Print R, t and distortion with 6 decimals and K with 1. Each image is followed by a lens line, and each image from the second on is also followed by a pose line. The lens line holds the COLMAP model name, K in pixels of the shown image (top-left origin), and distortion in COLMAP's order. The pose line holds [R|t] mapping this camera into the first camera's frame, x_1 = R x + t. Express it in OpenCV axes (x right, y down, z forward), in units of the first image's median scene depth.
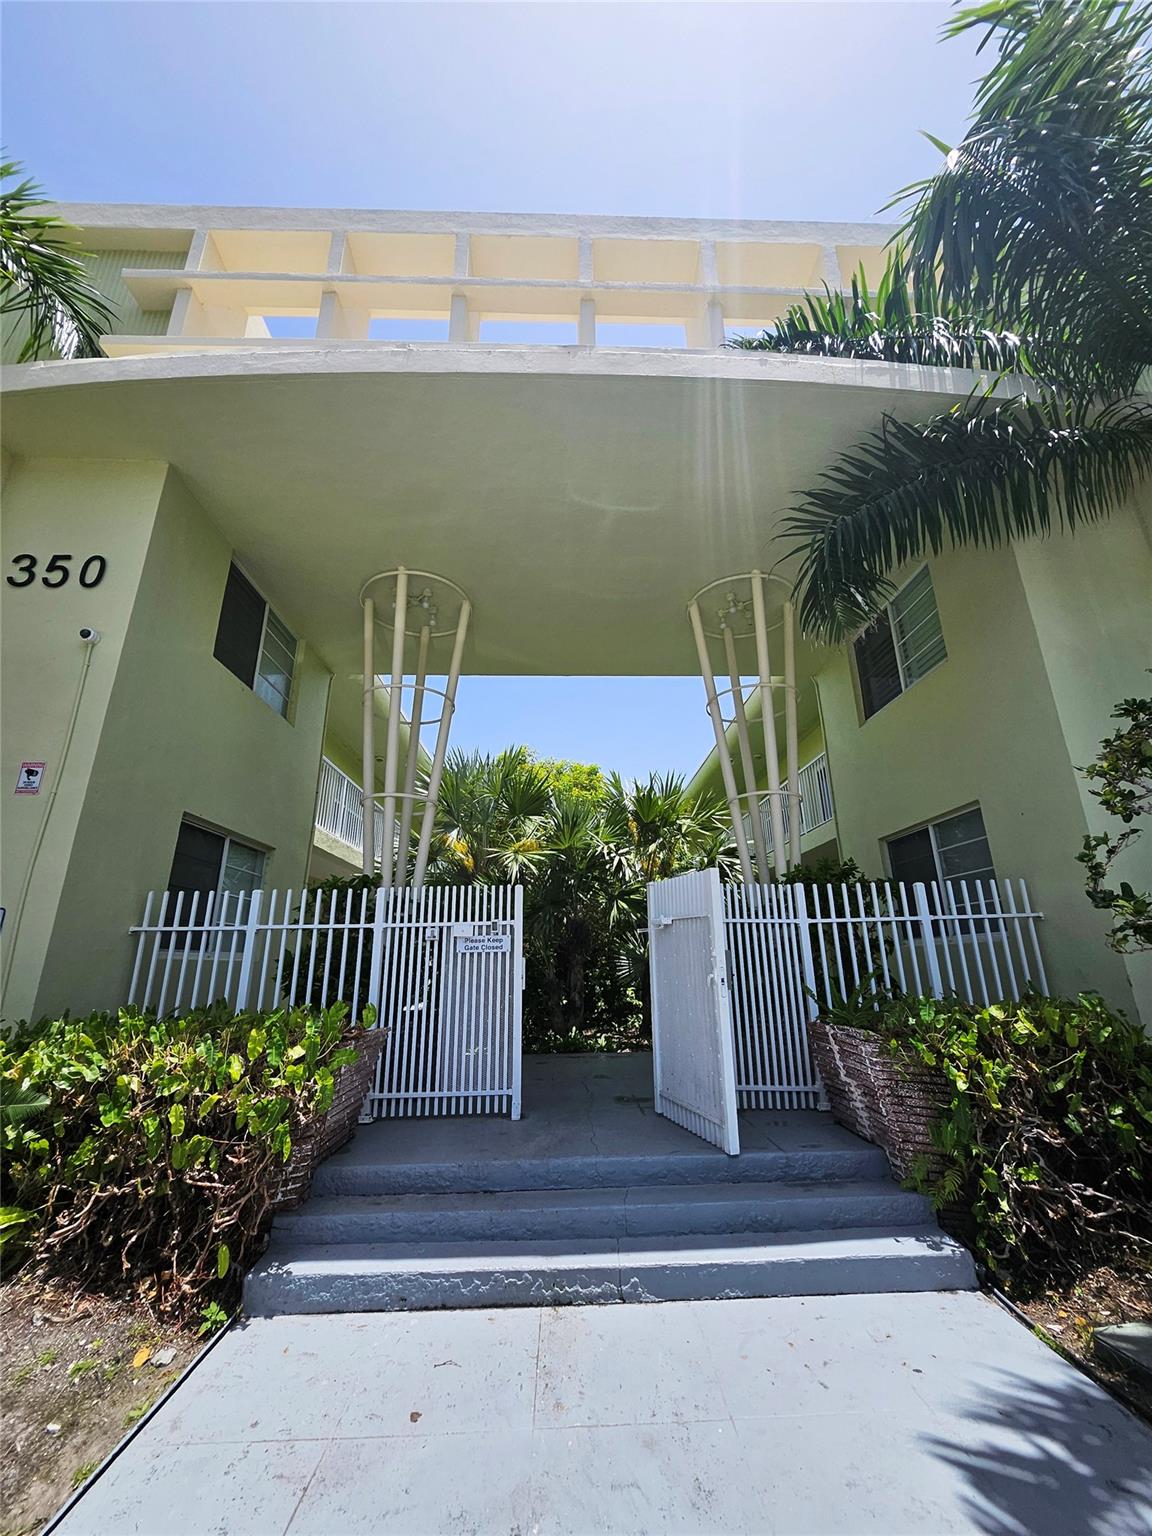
lens RADIAL K [[608.3, 0, 576.0], [0, 608.3, 768.0], [0, 0, 1]] dist [-0.002819, -0.000441]
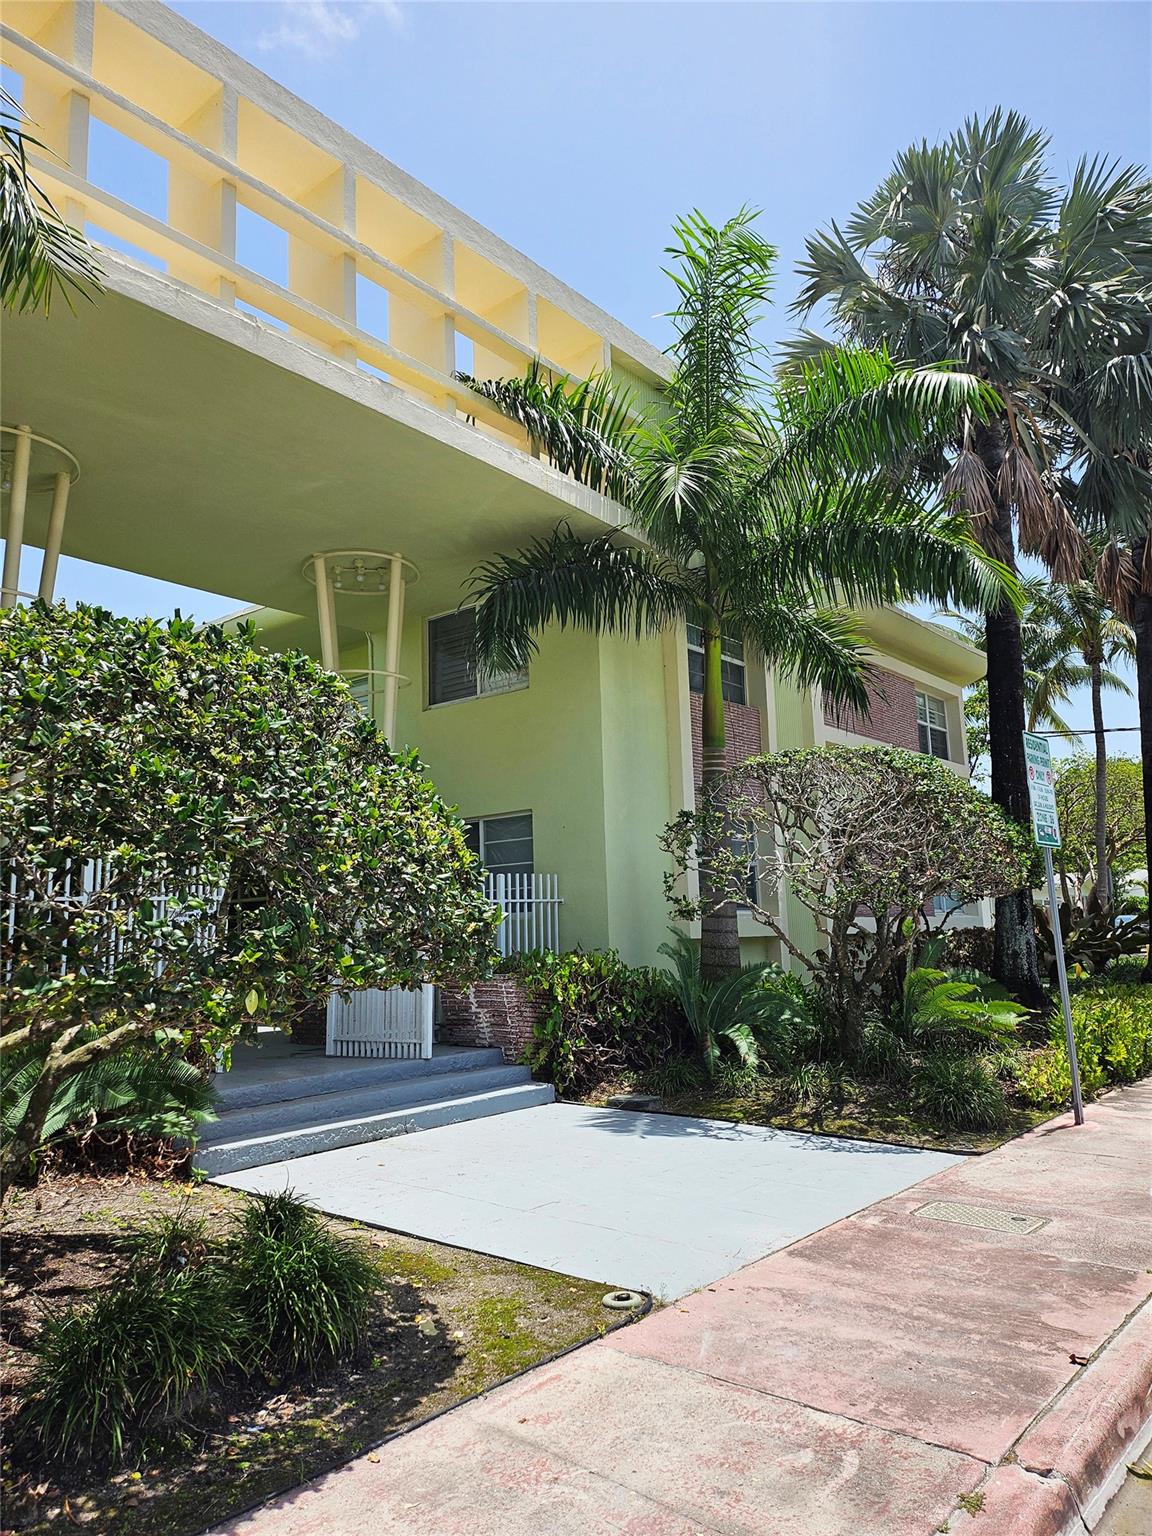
lens RADIAL K [[1048.4, 0, 576.0], [0, 1048.4, 768.0], [0, 0, 1]] dist [0.004387, 0.000404]
pose [[0.665191, 0.111881, 0.738243, -1.501314], [-0.206844, 0.977627, 0.038216, -0.224835], [-0.717451, -0.178122, 0.673451, -0.860699]]
